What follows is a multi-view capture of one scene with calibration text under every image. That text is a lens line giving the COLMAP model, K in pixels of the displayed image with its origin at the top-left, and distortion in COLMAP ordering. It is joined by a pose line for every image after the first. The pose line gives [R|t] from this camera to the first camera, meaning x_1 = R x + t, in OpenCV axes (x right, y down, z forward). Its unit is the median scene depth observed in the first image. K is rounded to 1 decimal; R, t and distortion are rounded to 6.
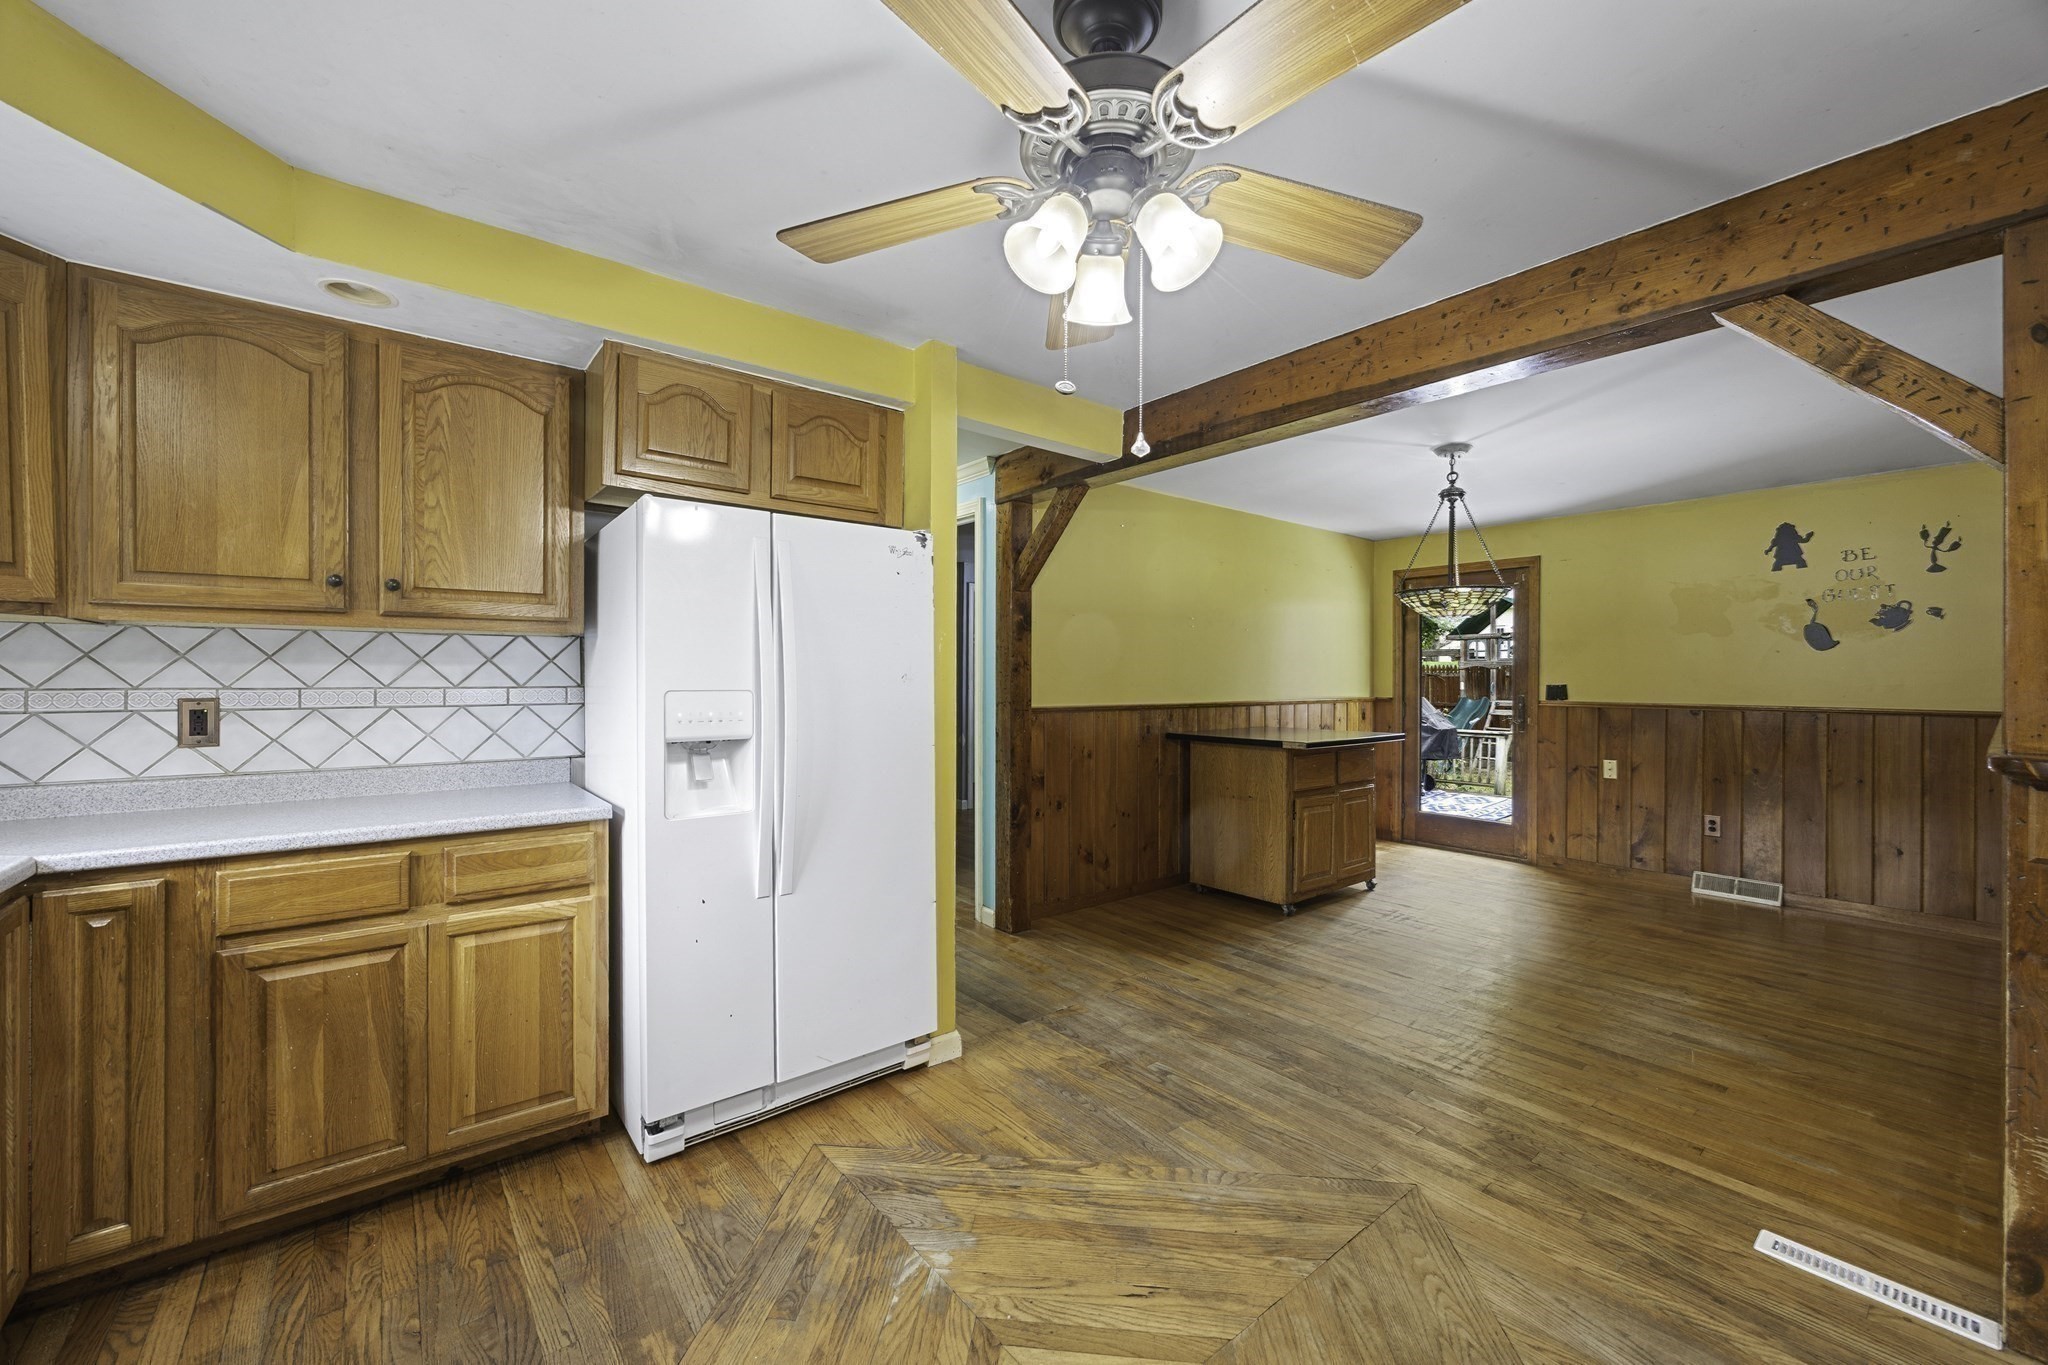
lens RADIAL K [[796.8, 0, 1032.8], [0, 796.8, 678.4], [0, 0, 1]] dist [-0.002346, -0.000009]
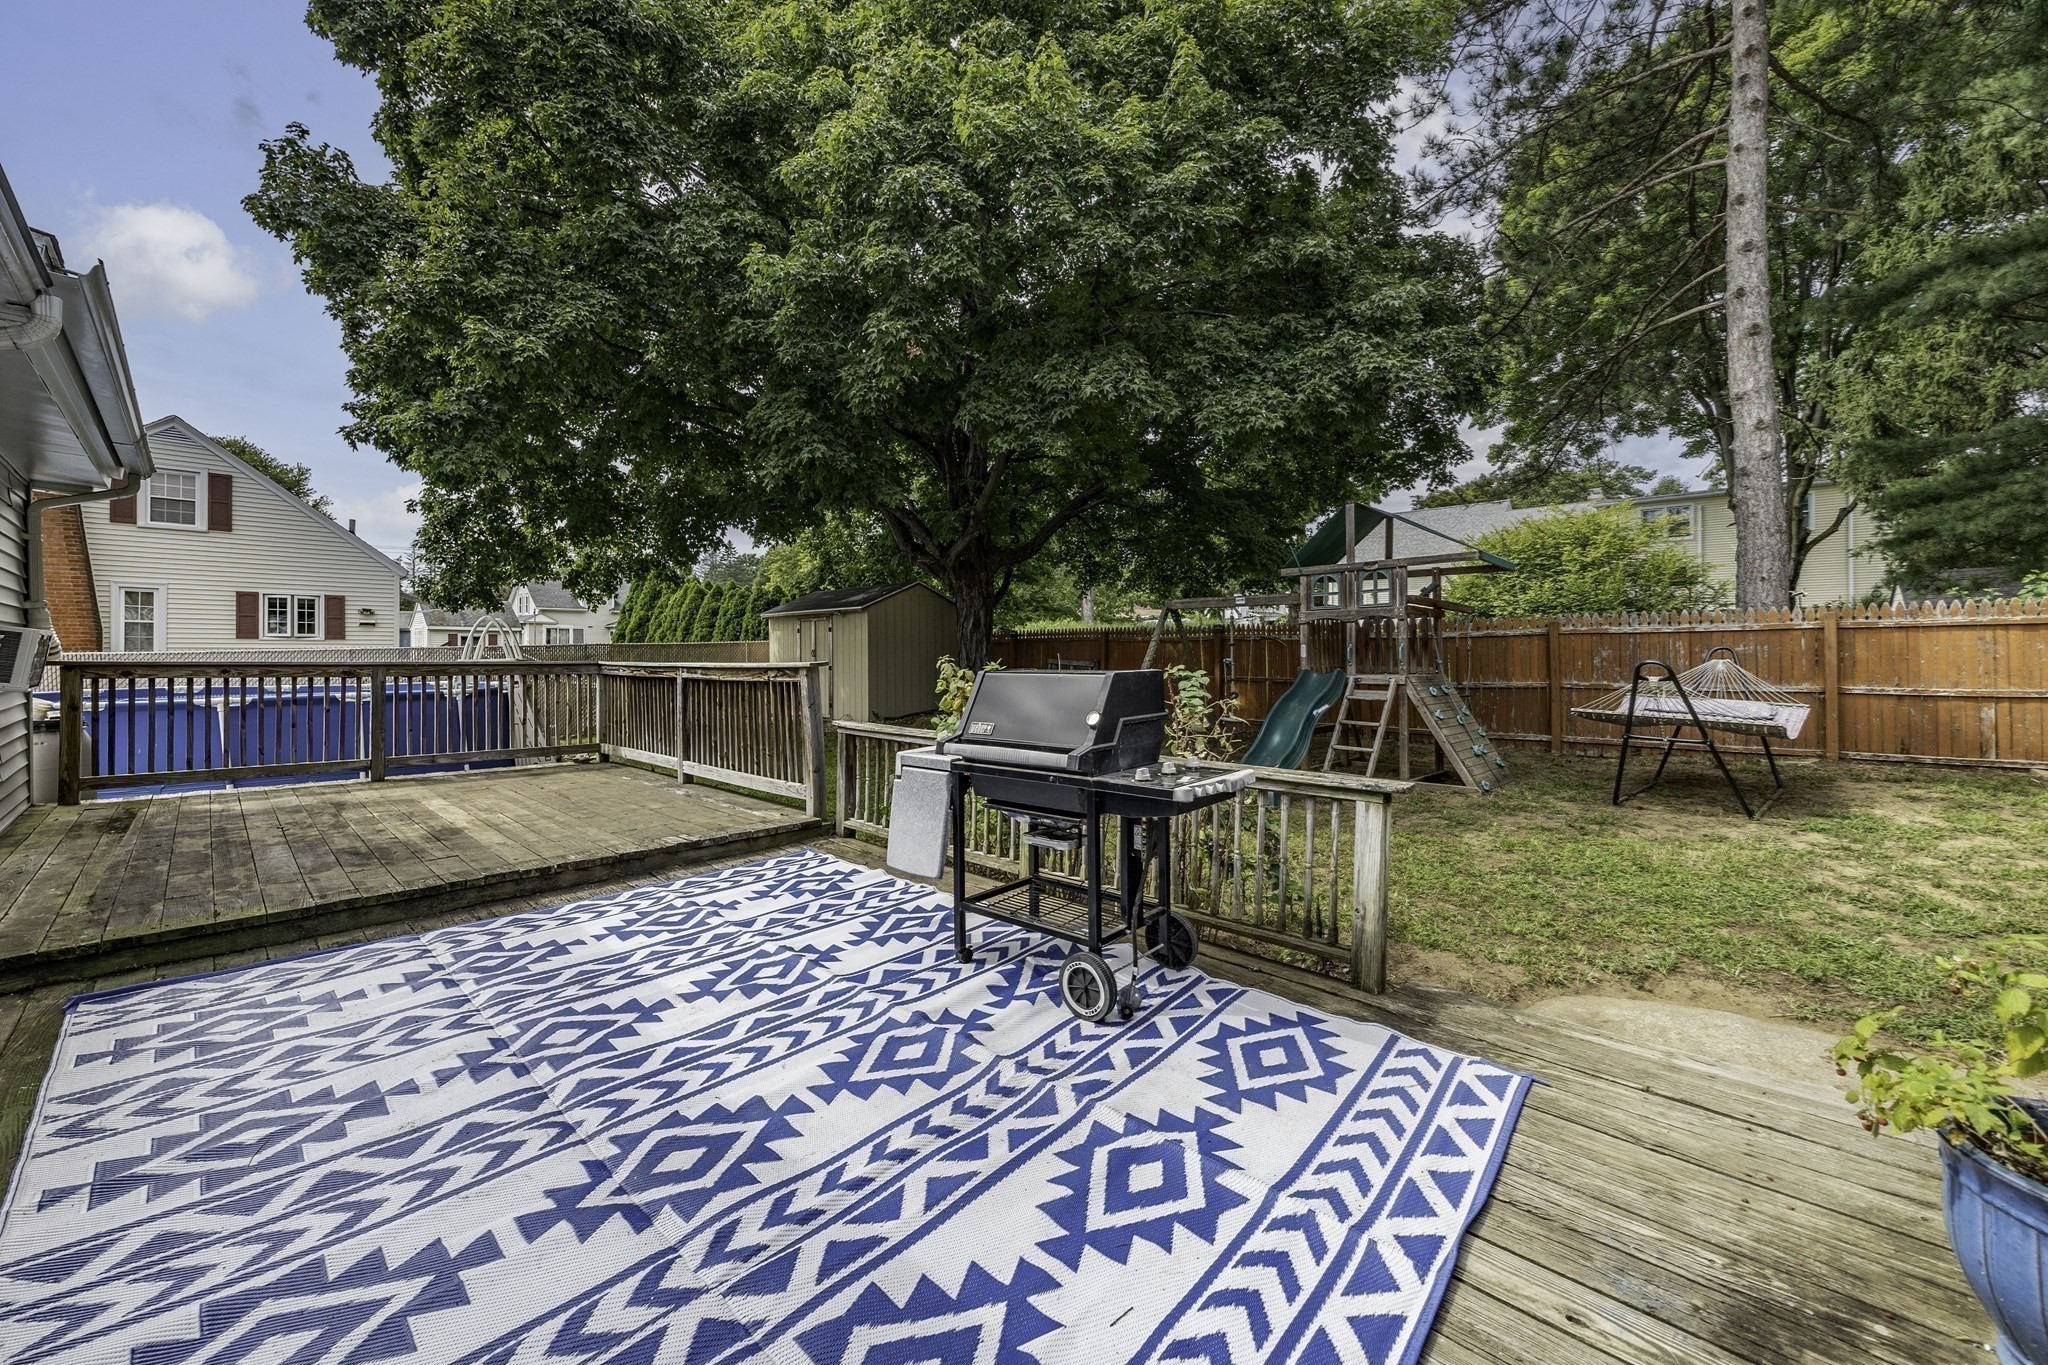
lens RADIAL K [[796.8, 0, 1014.7], [0, 796.8, 667.2], [0, 0, 1]] dist [-0.002346, -0.000009]
pose [[0.990683, -0.005079, 0.136096, 1.700450], [0.002274, 0.999782, 0.020755, 0.061043], [-0.136172, -0.020252, 0.990478, 3.047614]]
